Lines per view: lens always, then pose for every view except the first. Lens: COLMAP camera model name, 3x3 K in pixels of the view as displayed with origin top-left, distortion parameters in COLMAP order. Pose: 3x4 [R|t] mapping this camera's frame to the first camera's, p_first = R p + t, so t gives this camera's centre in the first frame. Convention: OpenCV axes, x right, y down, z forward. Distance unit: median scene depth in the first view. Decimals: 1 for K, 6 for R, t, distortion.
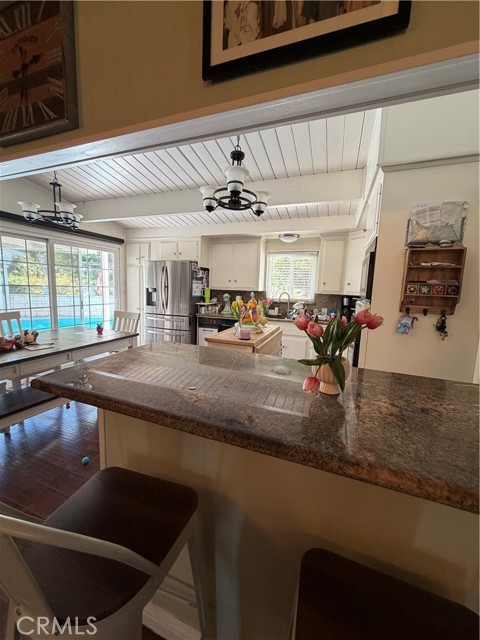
lens RADIAL K [[255.3, 0, 239.5], [0, 255.3, 320.1], [0, 0, 1]] dist [-0.004462, -0.000585]
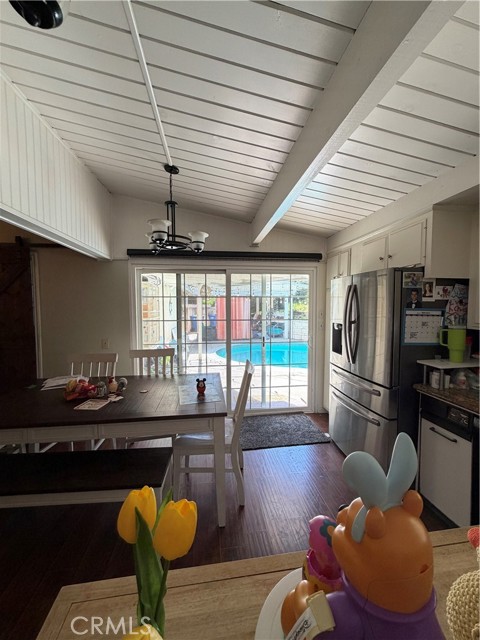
lens RADIAL K [[255.3, 0, 239.0], [0, 255.3, 317.2], [0, 0, 1]] dist [-0.004462, -0.000585]
pose [[0.474183, 0.004408, -0.880415, 0.115241], [-0.098274, 0.994003, -0.047953, -0.145812], [0.874925, 0.109261, 0.471772, 0.845934]]
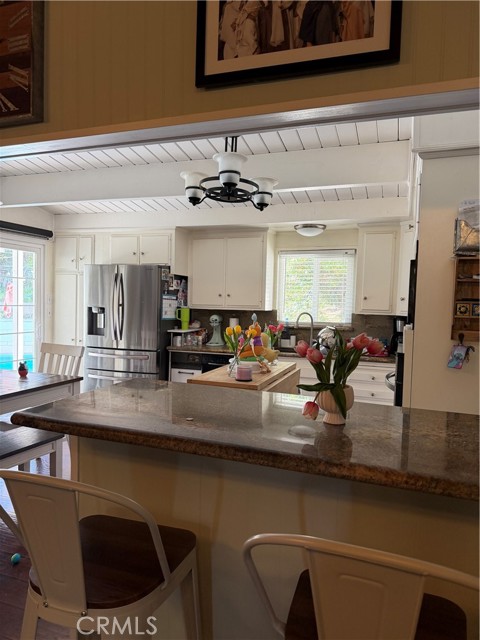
lens RADIAL K [[437.3, 0, 243.0], [0, 437.3, 325.3], [0, 0, 1]] dist [0.012251, 0.000335]
pose [[0.999779, -0.007490, 0.019653, -0.003708], [0.008960, 0.997084, -0.075791, 0.010644], [-0.019028, 0.075950, 0.996930, -0.161705]]
